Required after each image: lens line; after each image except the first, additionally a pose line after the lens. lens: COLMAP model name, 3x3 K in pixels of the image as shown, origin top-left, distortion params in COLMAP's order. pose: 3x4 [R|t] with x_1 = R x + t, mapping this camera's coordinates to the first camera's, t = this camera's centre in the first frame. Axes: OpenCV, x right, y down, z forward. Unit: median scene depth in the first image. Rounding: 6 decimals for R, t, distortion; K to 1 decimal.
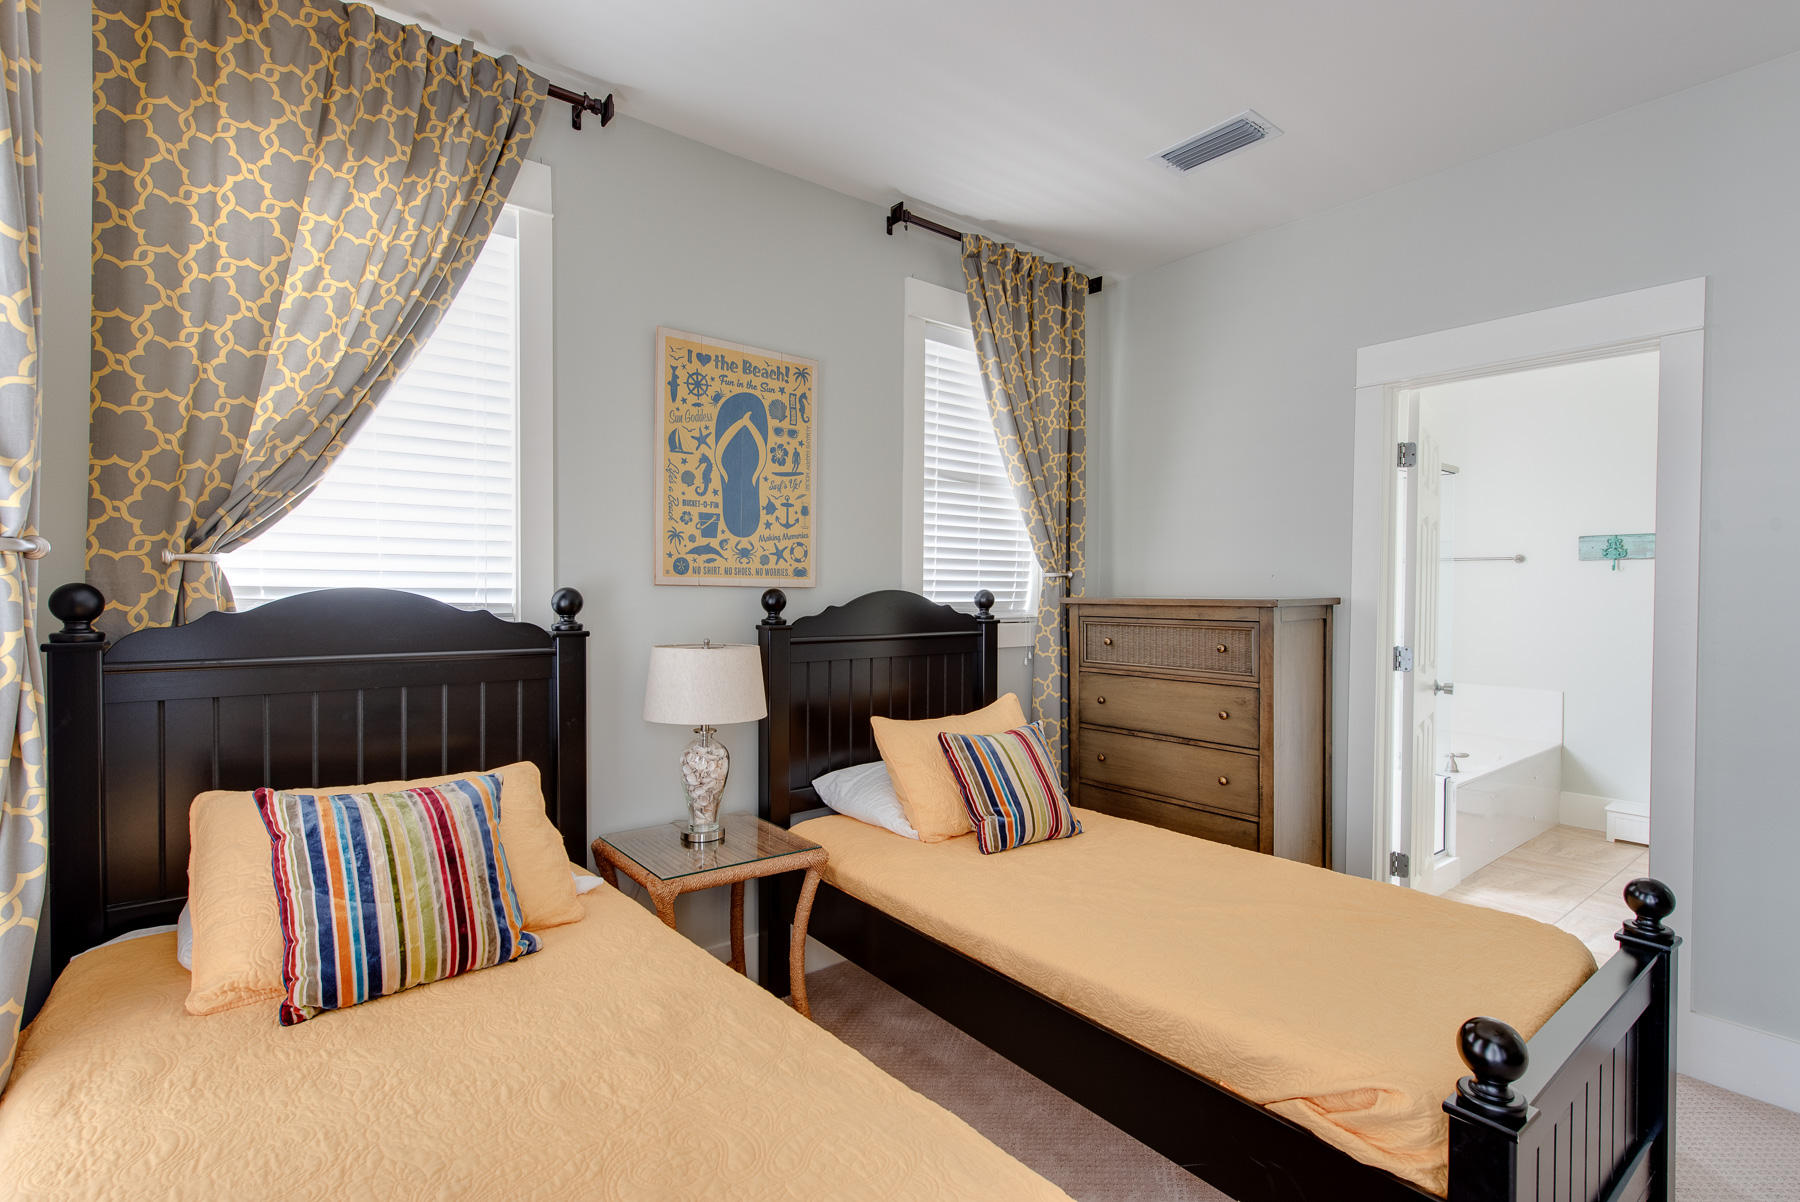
lens RADIAL K [[849.4, 0, 900.0], [0, 849.4, 601.0], [0, 0, 1]] dist [0.022665, -0.008911]
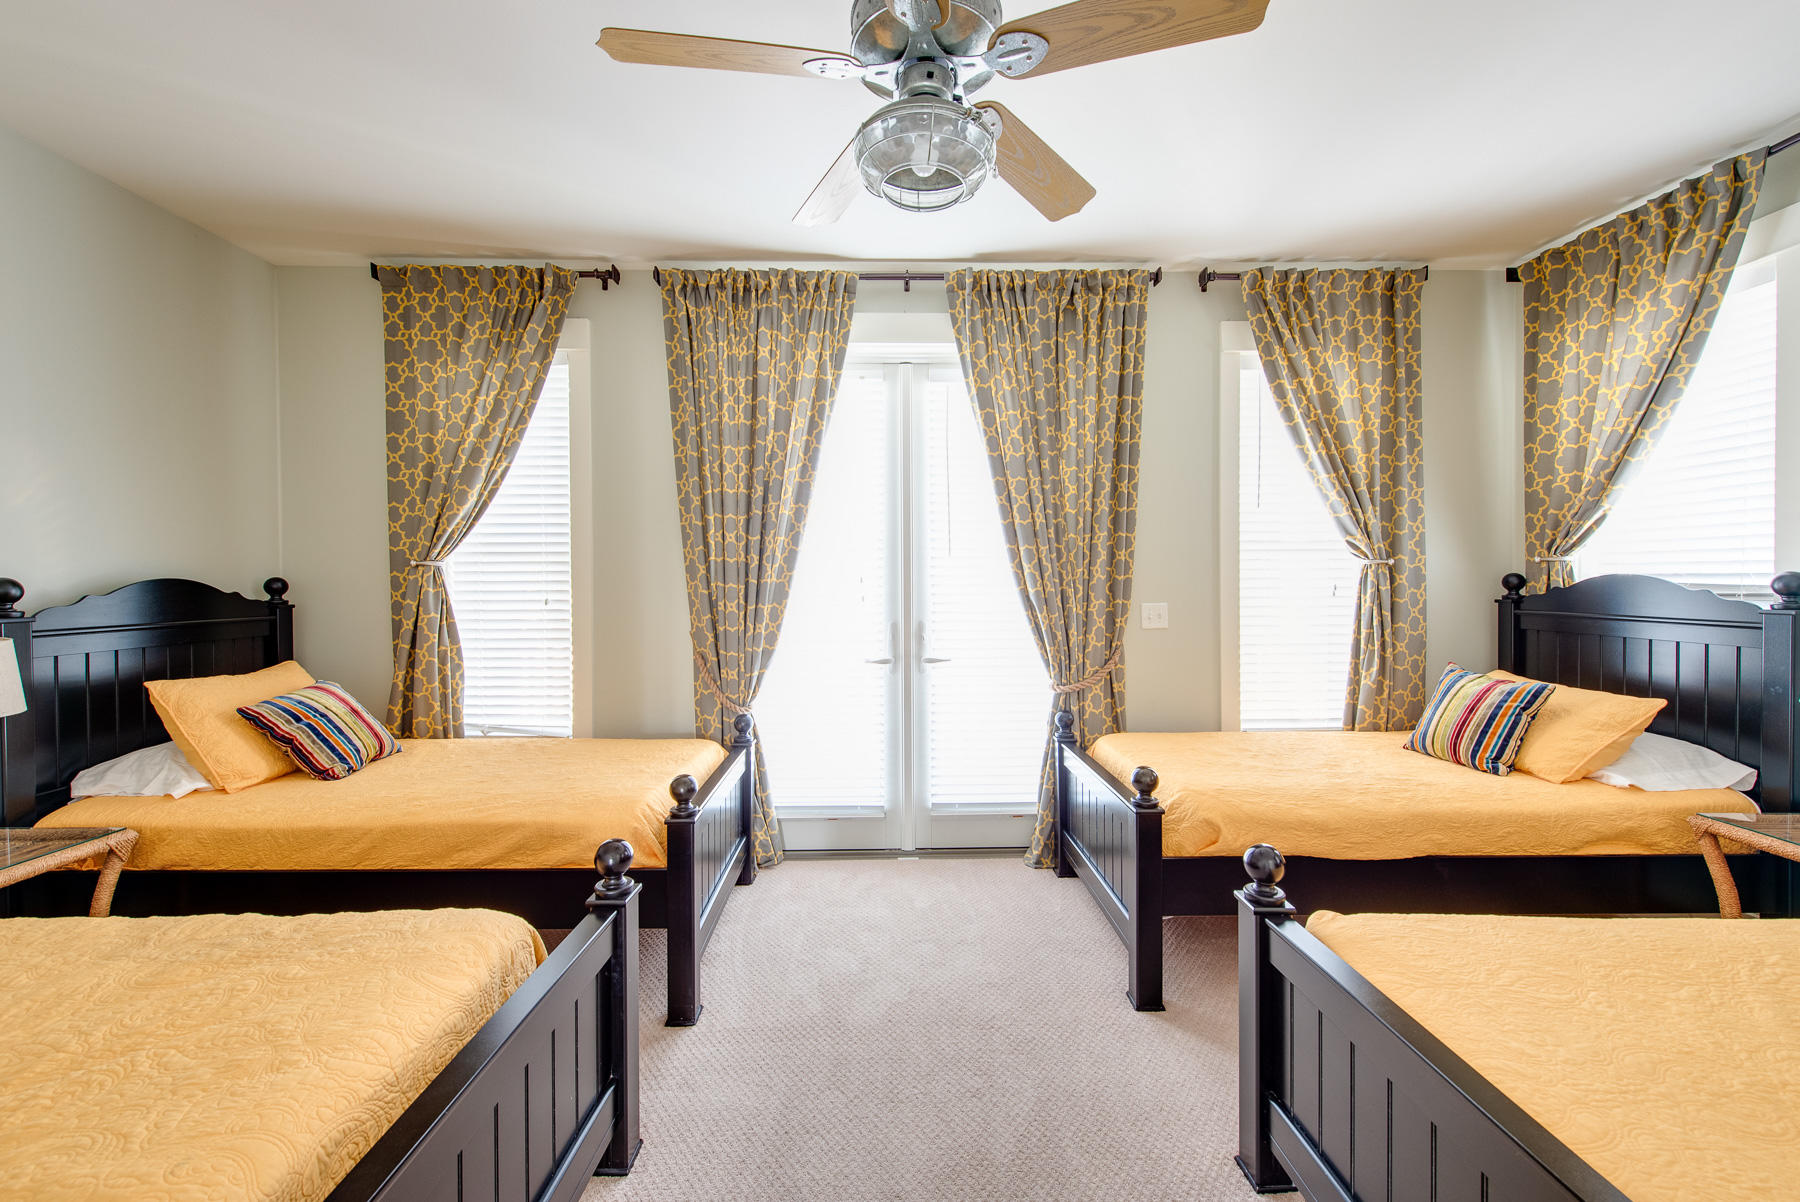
lens RADIAL K [[704.3, 0, 898.4], [0, 704.3, 589.1], [0, 0, 1]] dist [0.016894, -0.006758]
pose [[-0.609647, 0.008048, -0.792632, 0.912478], [-0.011008, 0.999766, 0.018618, 0.002978], [0.792597, 0.020075, -0.609416, 0.537466]]
